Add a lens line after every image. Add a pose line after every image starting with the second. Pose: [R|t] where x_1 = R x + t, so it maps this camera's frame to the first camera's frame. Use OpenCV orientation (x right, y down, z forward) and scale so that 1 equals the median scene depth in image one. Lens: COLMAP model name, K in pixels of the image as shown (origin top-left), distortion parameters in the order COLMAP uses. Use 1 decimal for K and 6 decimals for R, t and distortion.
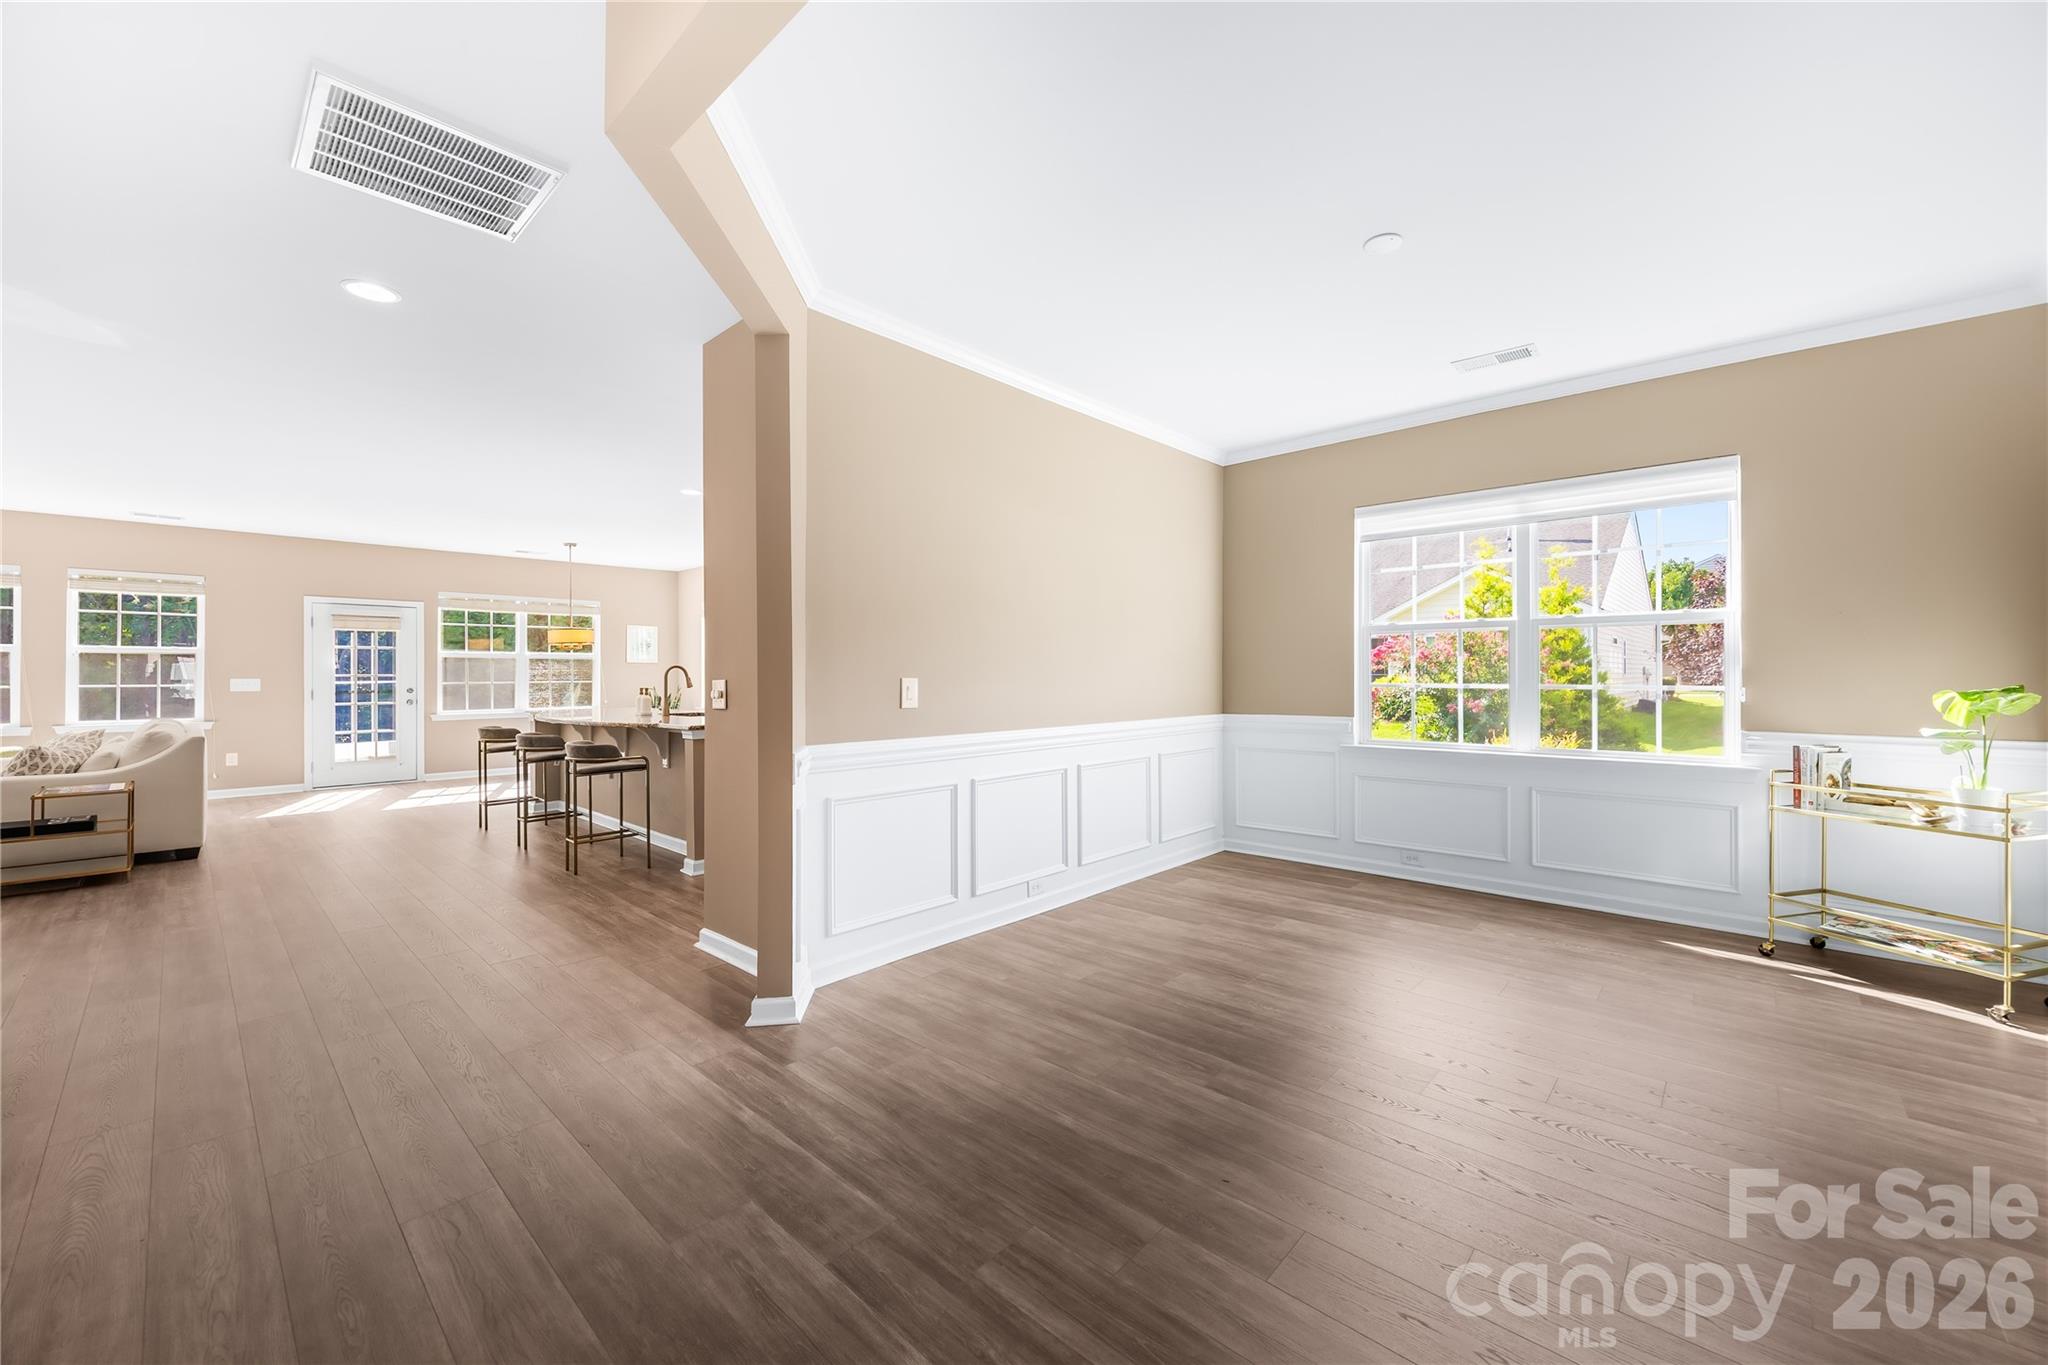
lens RADIAL K [[793.3, 0, 1026.2], [0, 793.3, 674.0], [0, 0, 1]] dist [-0.000784, -0.000016]
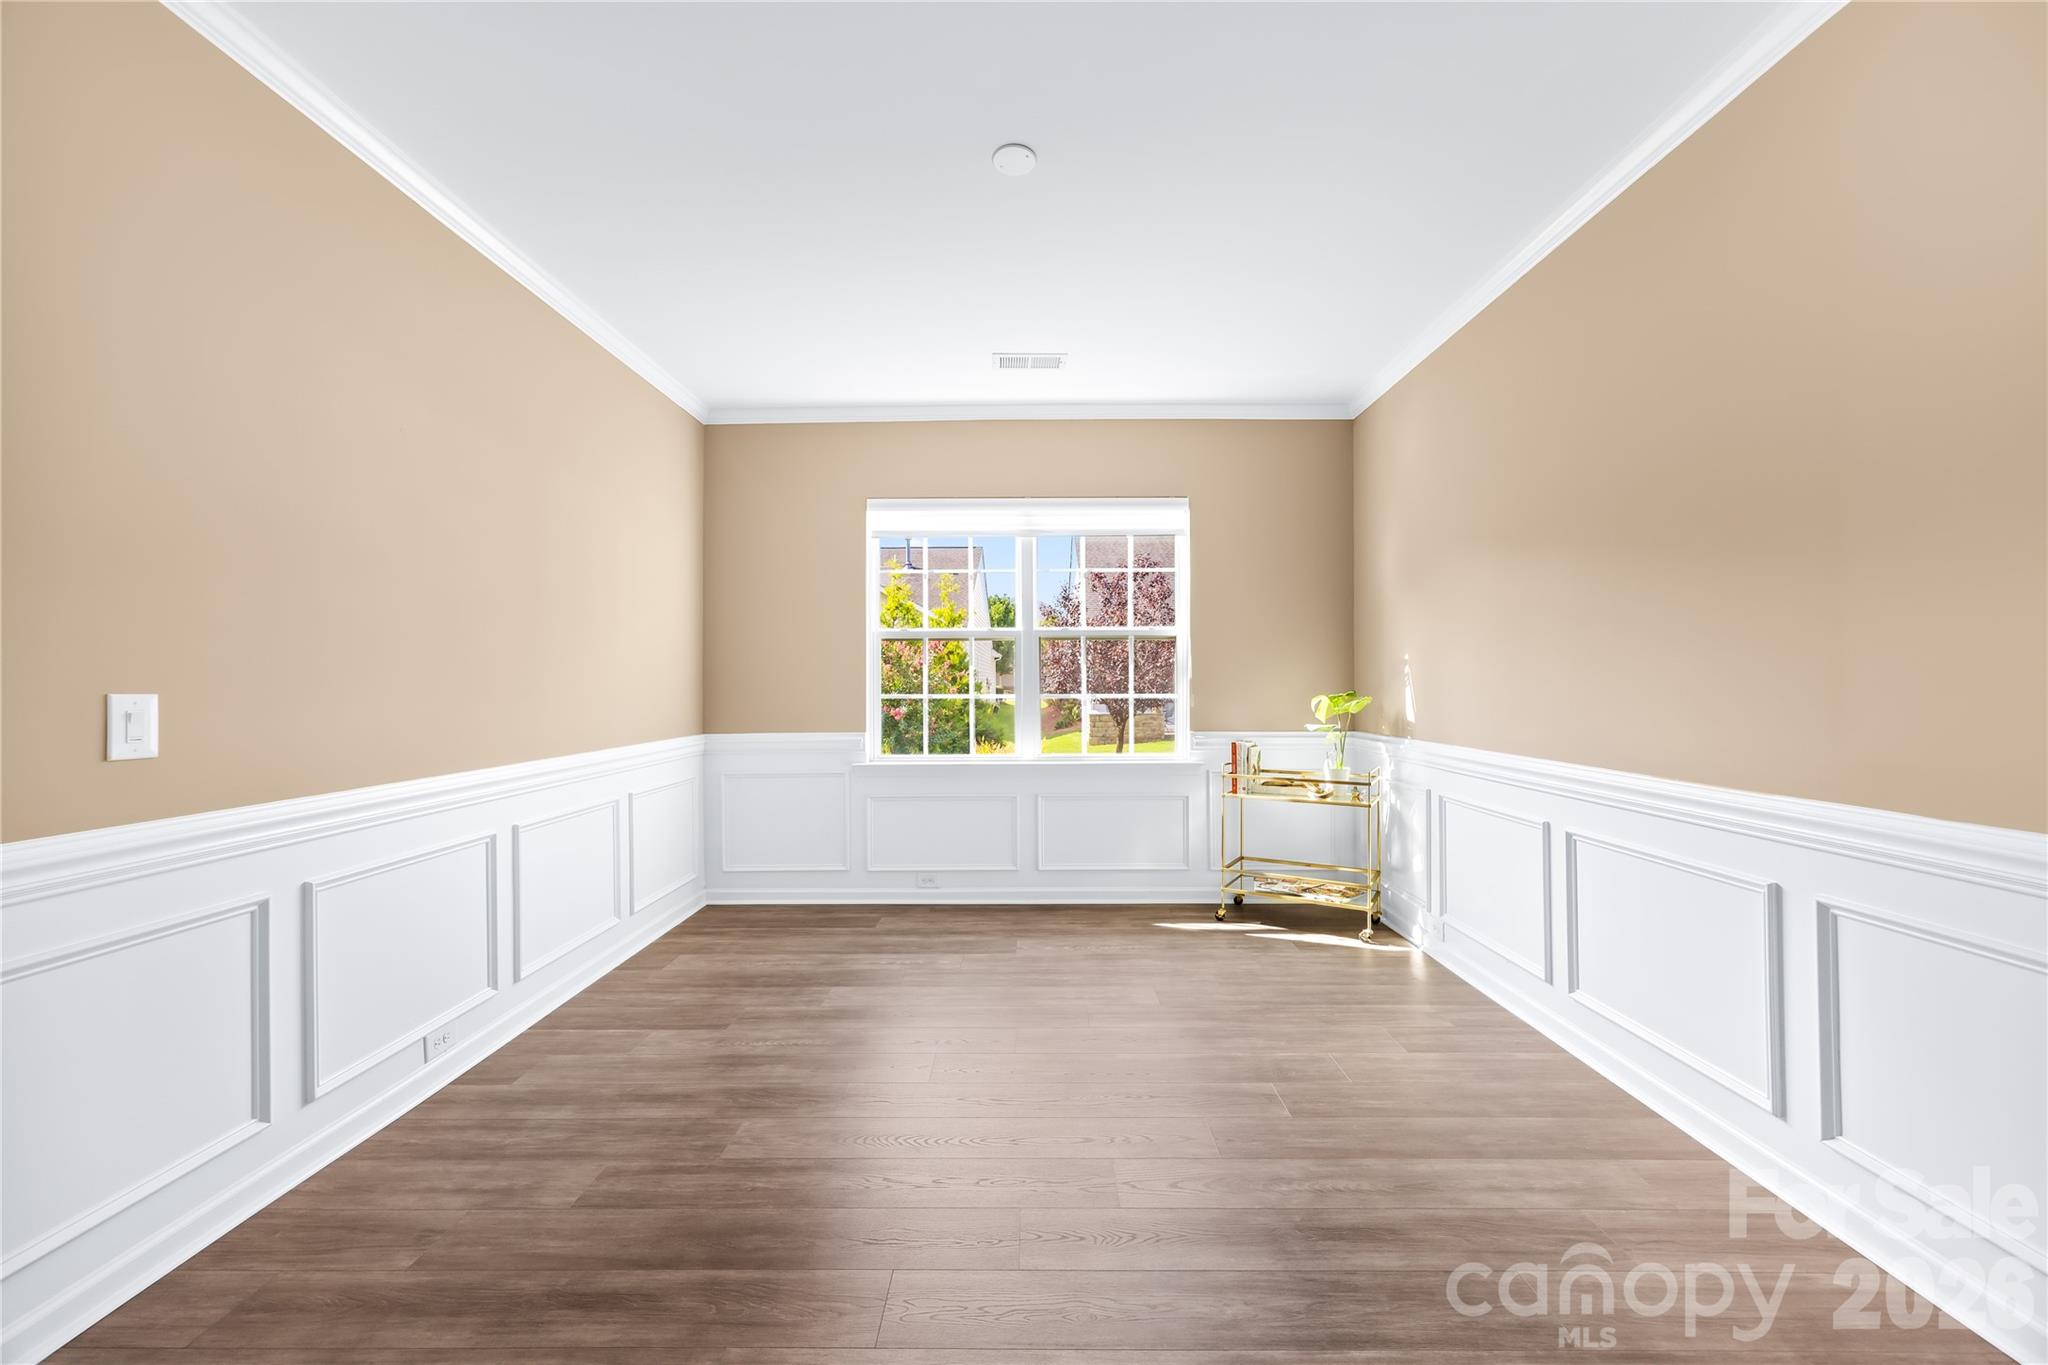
lens RADIAL K [[780.1, 0, 1018.2], [0, 780.1, 683.3], [0, 0, 1]] dist [-0.001730, -0.000080]
pose [[0.739388, -0.001267, 0.673279, -0.067458], [0.002460, 0.999997, -0.000819, 0.000367], [-0.673275, 0.002262, 0.739388, 0.301302]]
